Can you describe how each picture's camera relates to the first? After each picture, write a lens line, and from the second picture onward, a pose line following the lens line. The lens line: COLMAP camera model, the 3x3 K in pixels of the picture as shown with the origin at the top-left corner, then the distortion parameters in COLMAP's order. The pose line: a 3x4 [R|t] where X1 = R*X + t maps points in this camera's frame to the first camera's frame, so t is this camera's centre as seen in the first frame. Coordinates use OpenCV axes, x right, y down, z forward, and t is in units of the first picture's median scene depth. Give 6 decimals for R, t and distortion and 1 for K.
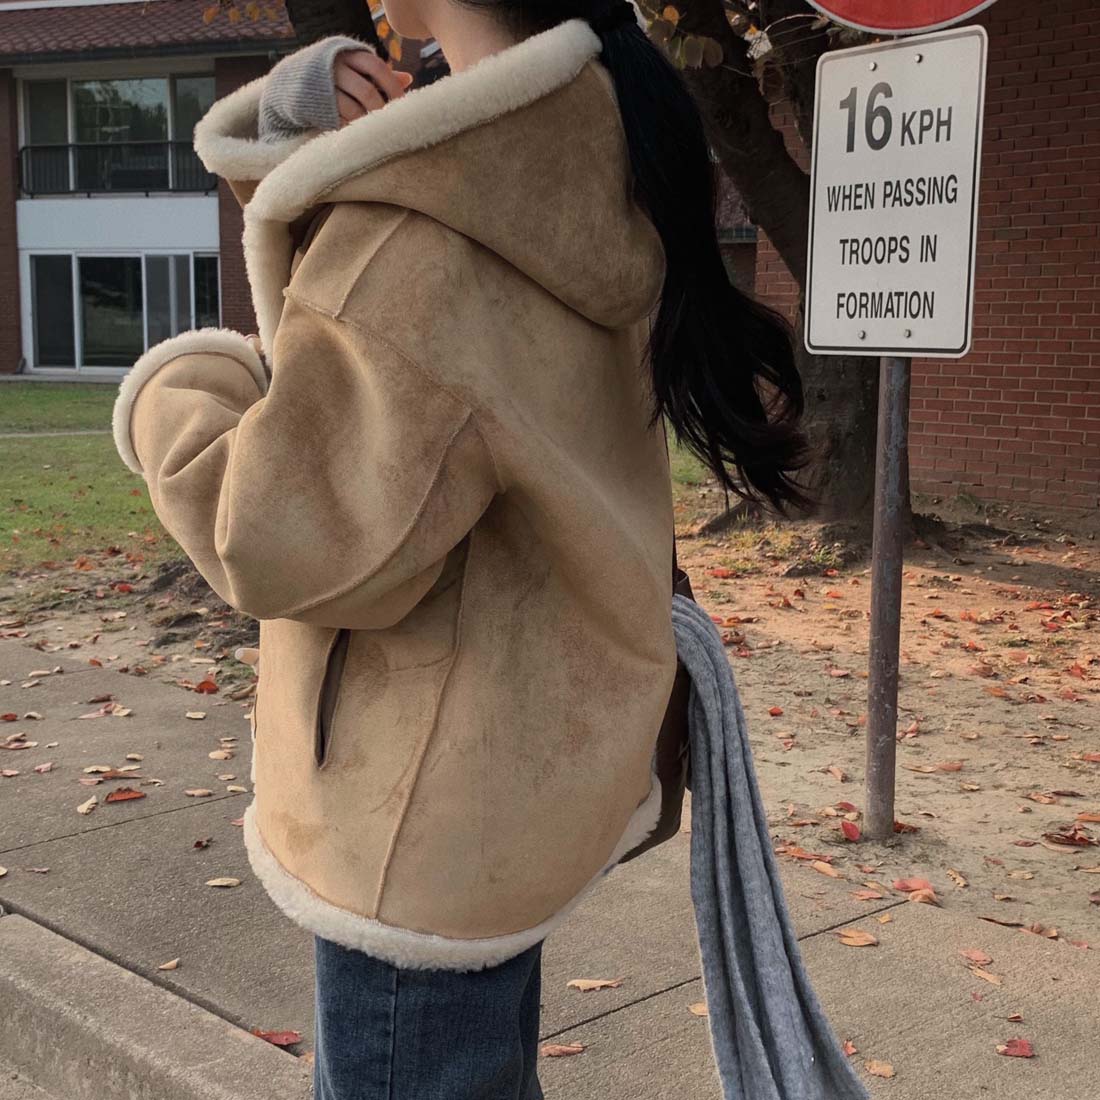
lens RADIAL K [[1633.8, 0, 550.0], [0, 1633.8, 550.0], [0, 0, 1]] dist [0.194542, -0.662493]
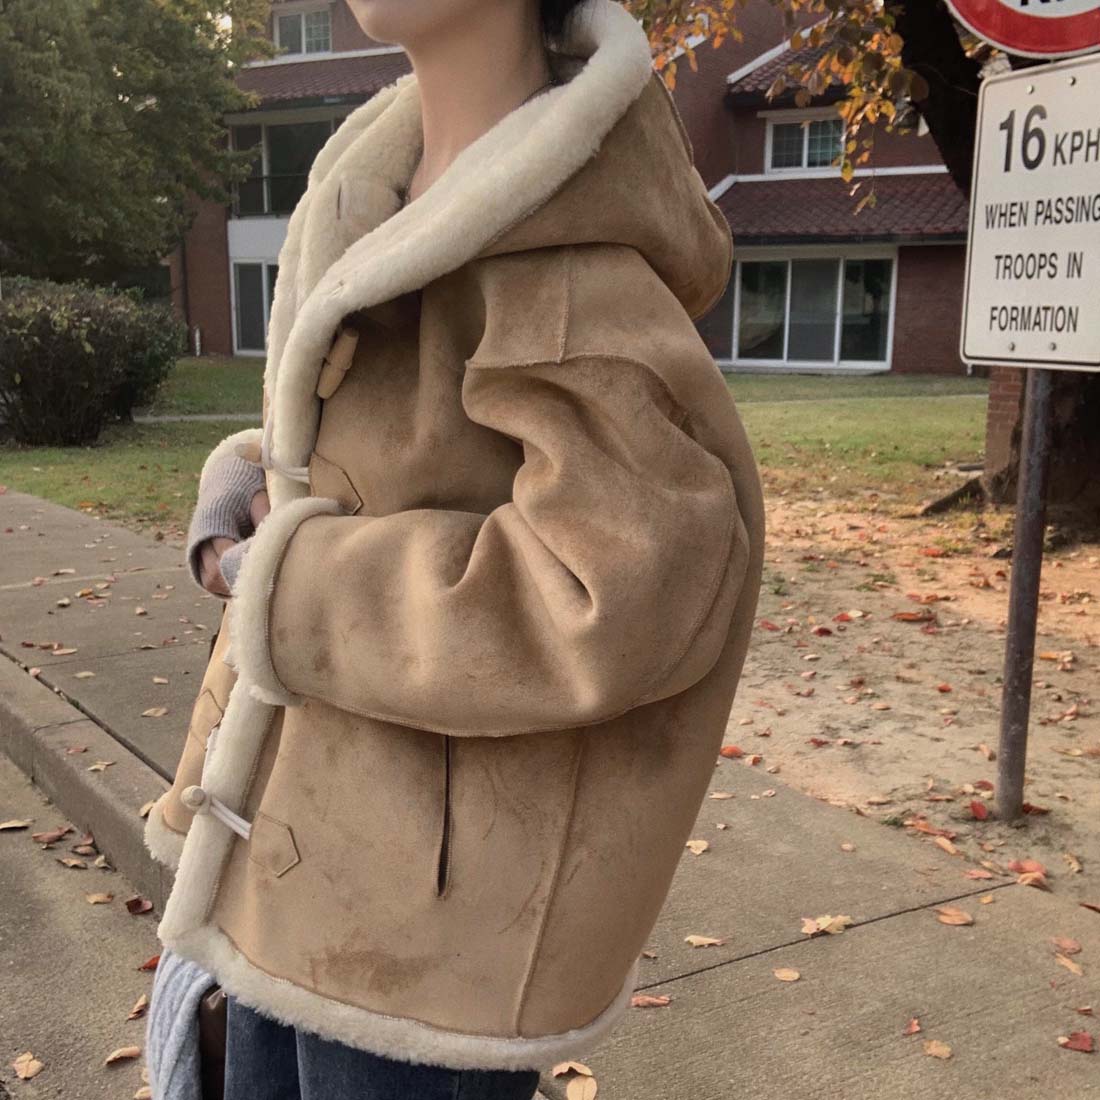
lens RADIAL K [[1386.7, 0, 550.0], [0, 1386.7, 590.8], [0, 0, 1]] dist [0.117643, -0.310078]
pose [[0.979322, 0.039980, -0.198319, 0.083228], [-0.028401, 0.997740, 0.060889, -0.020725], [0.200305, -0.053998, 0.978244, 0.055174]]
